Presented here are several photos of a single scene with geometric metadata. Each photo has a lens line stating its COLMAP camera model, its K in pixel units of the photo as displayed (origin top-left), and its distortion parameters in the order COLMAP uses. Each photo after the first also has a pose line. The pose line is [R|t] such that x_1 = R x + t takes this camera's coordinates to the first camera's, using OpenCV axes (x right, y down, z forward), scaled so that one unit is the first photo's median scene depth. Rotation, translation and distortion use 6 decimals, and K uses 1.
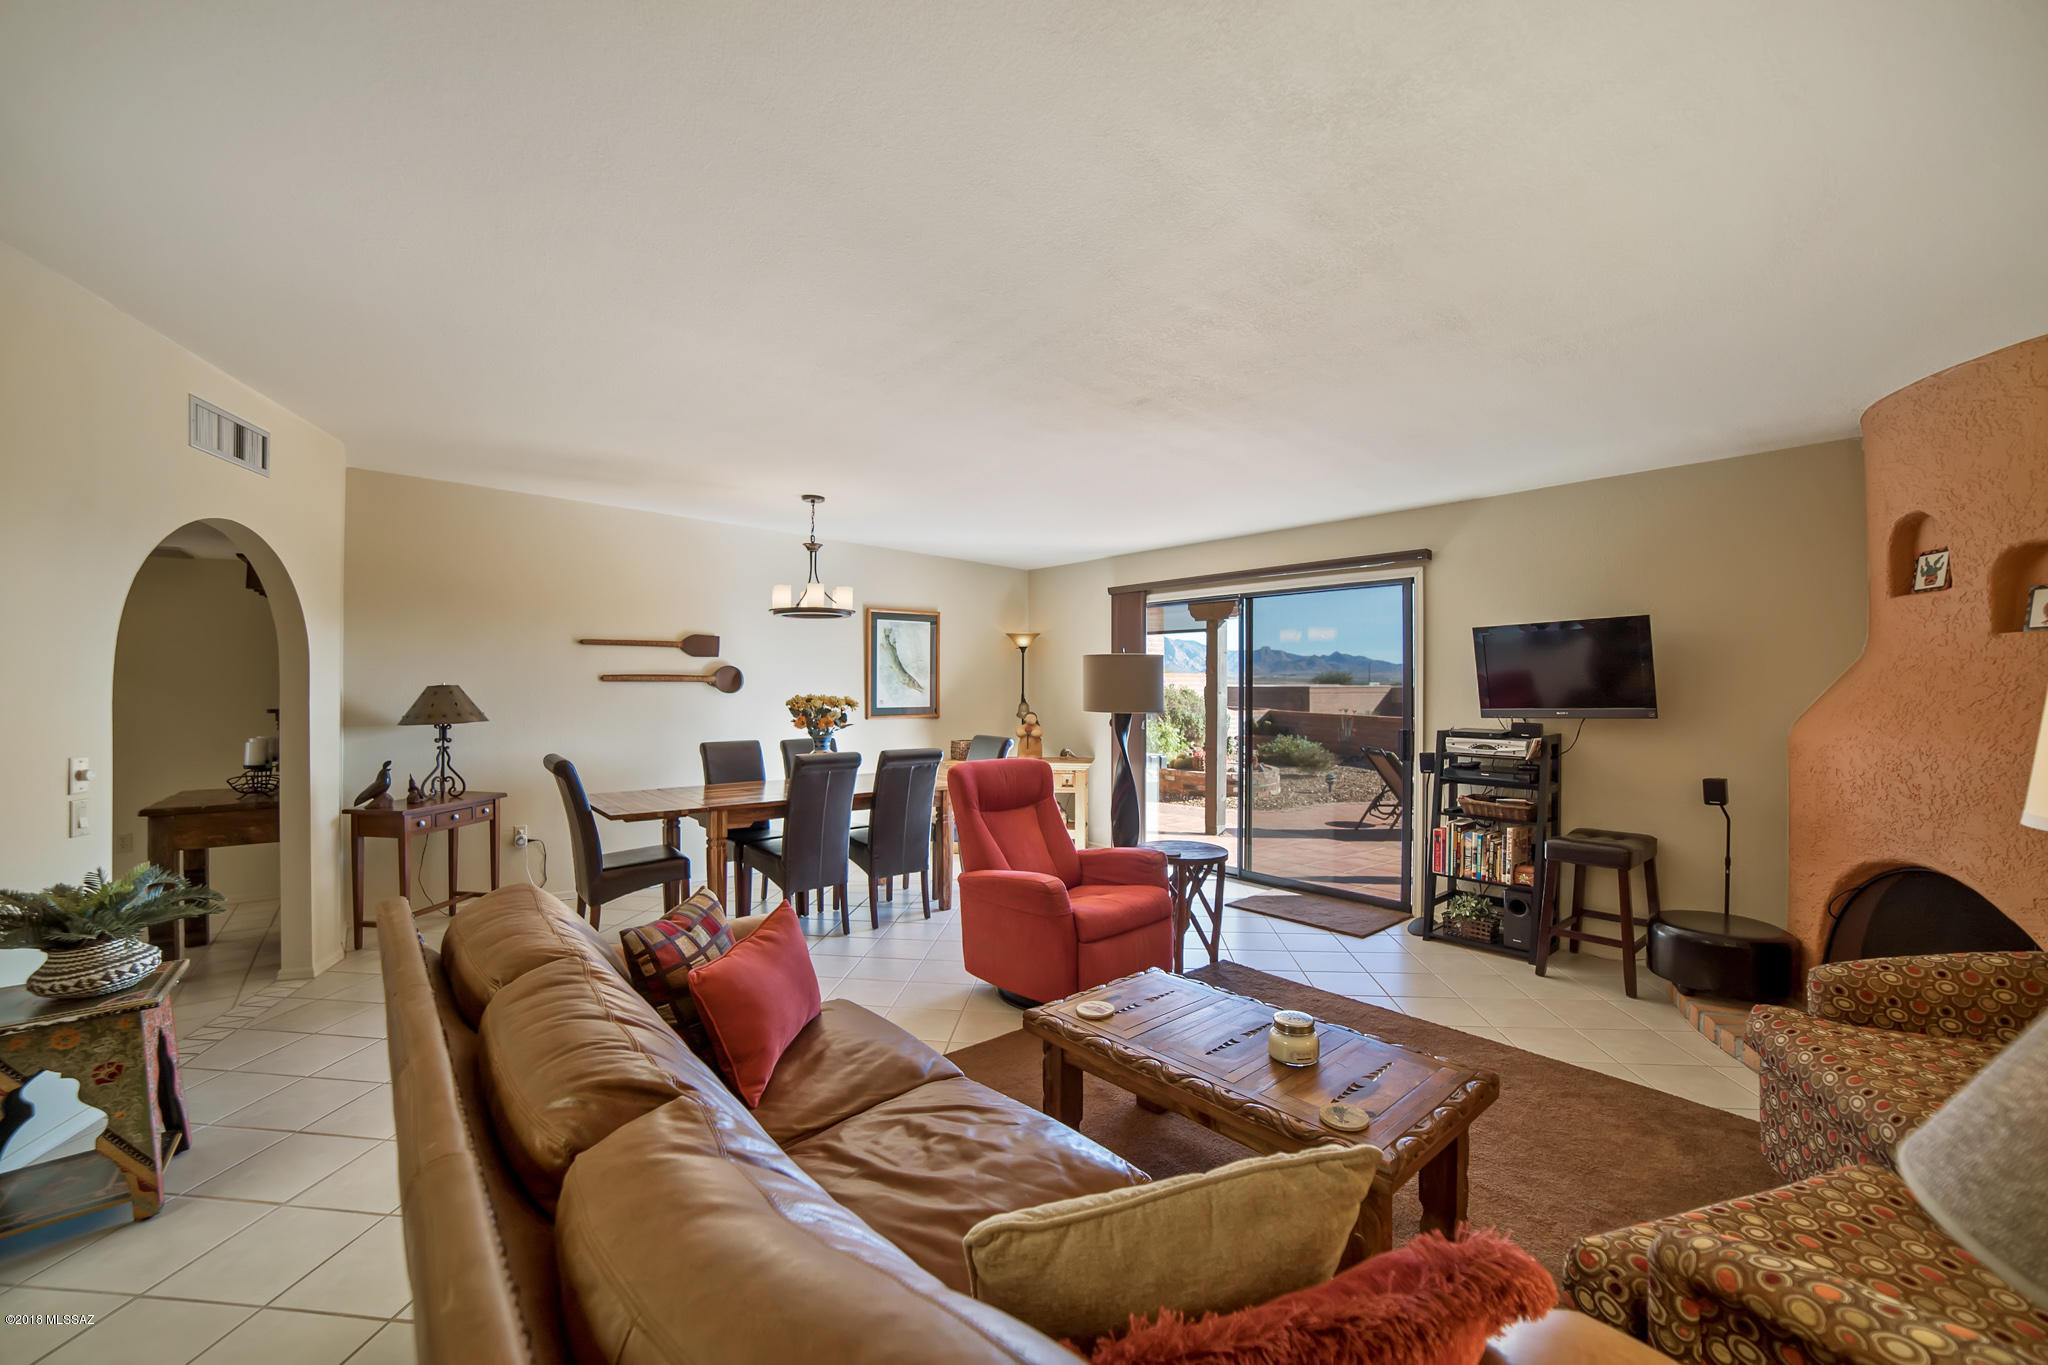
lens RADIAL K [[829.0, 0, 1015.6], [0, 829.0, 690.5], [0, 0, 1]] dist [-0.072482, 0.020903]
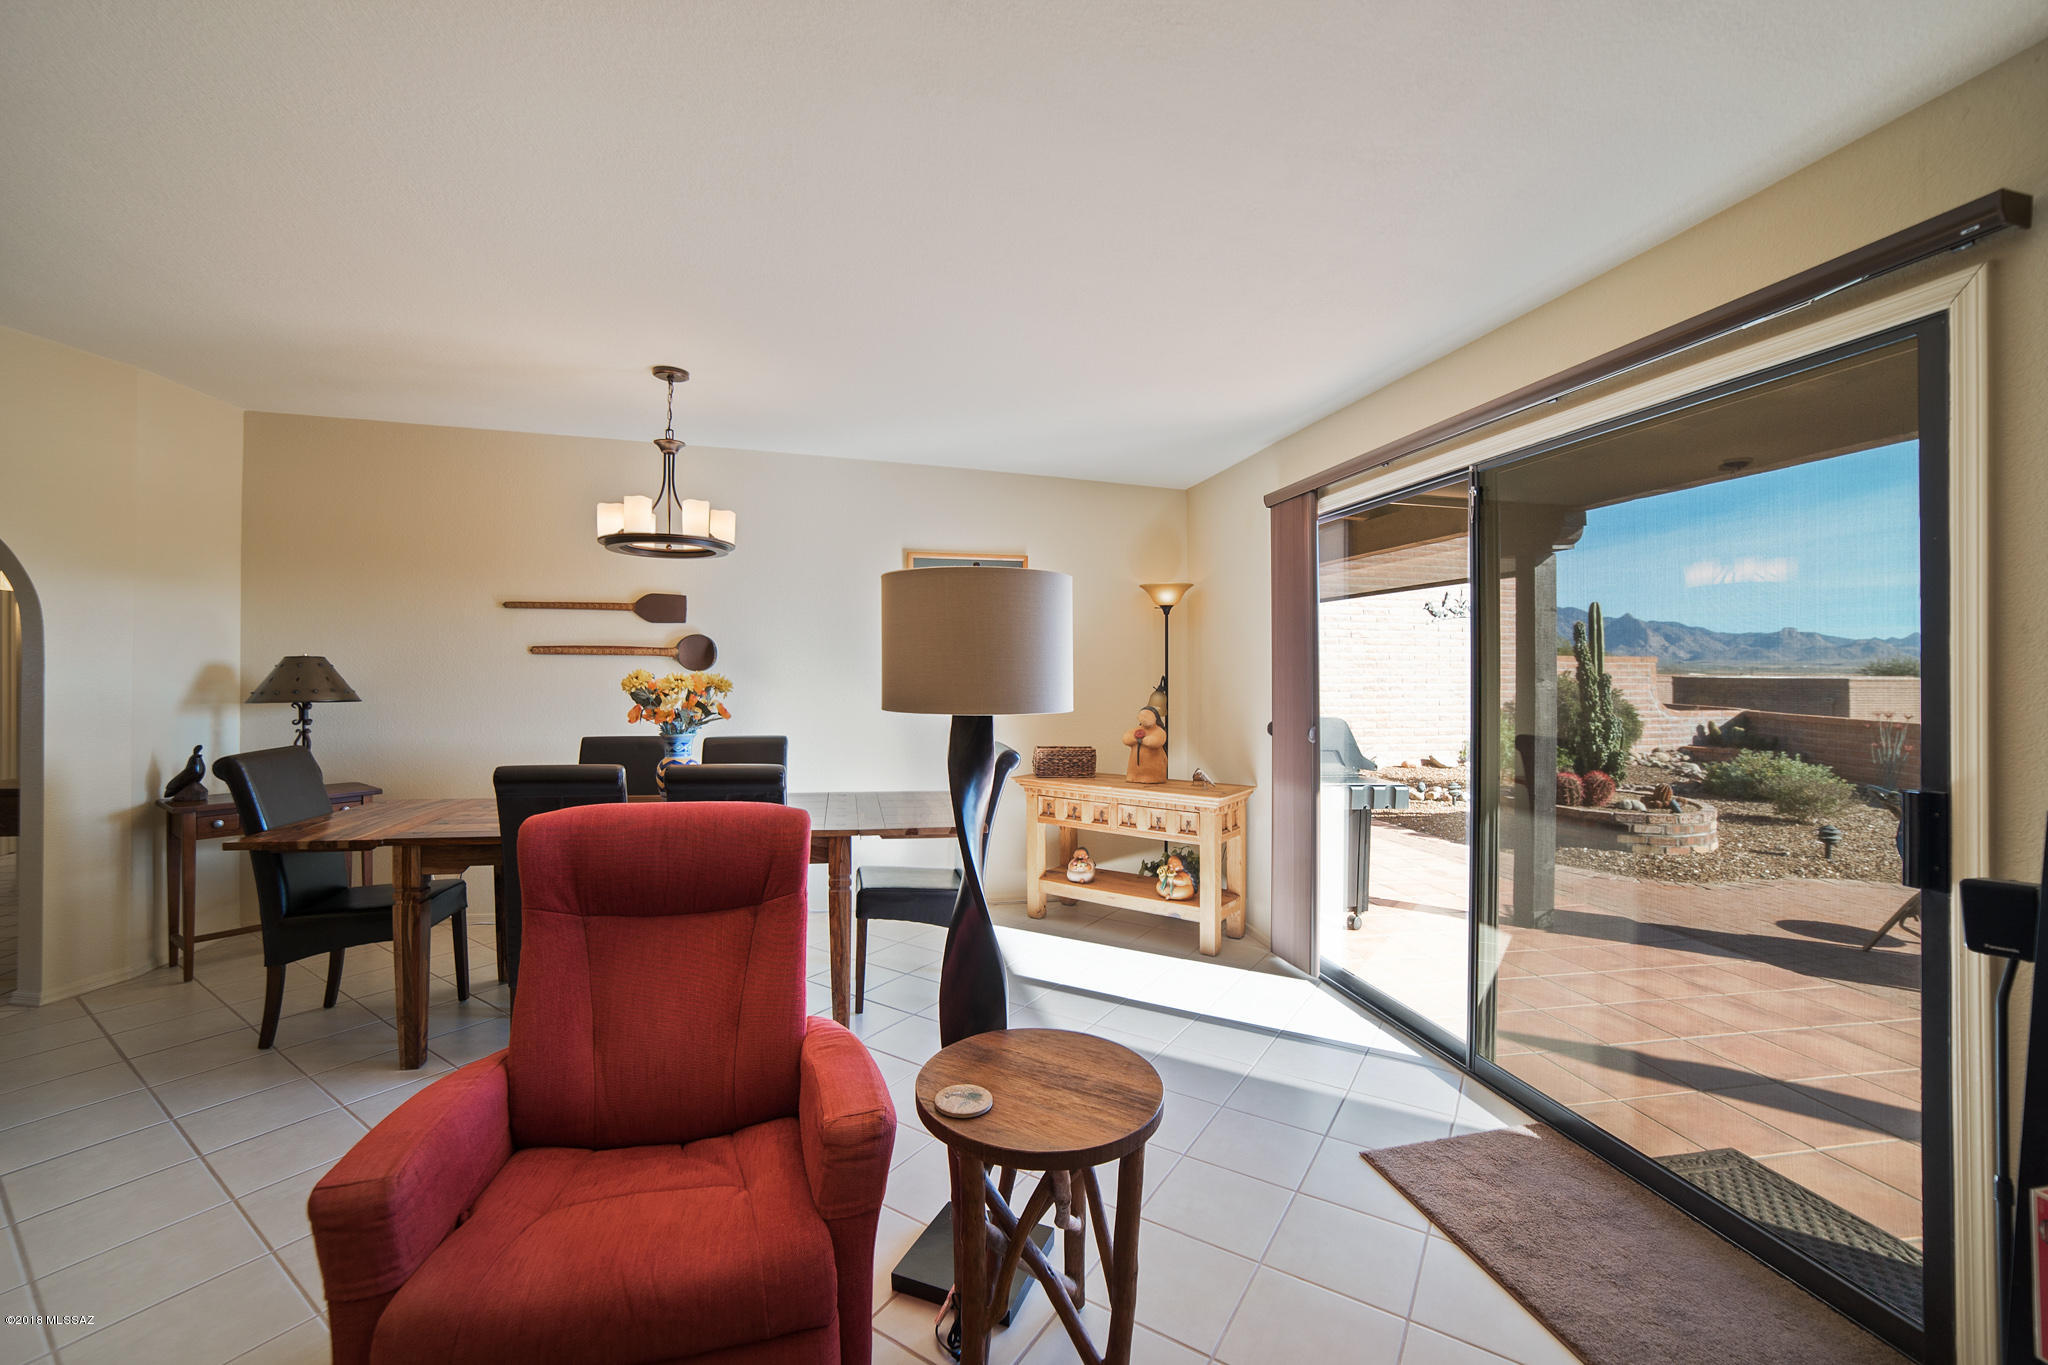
lens RADIAL K [[826.5, 0, 1024.9], [0, 826.5, 665.6], [0, 0, 1]] dist [-0.071536, 0.026646]
pose [[0.888894, 0.001708, -0.458110, 0.260057], [-0.009541, 0.999845, -0.014787, 0.006449], [0.458013, 0.017515, 0.888773, 0.475318]]
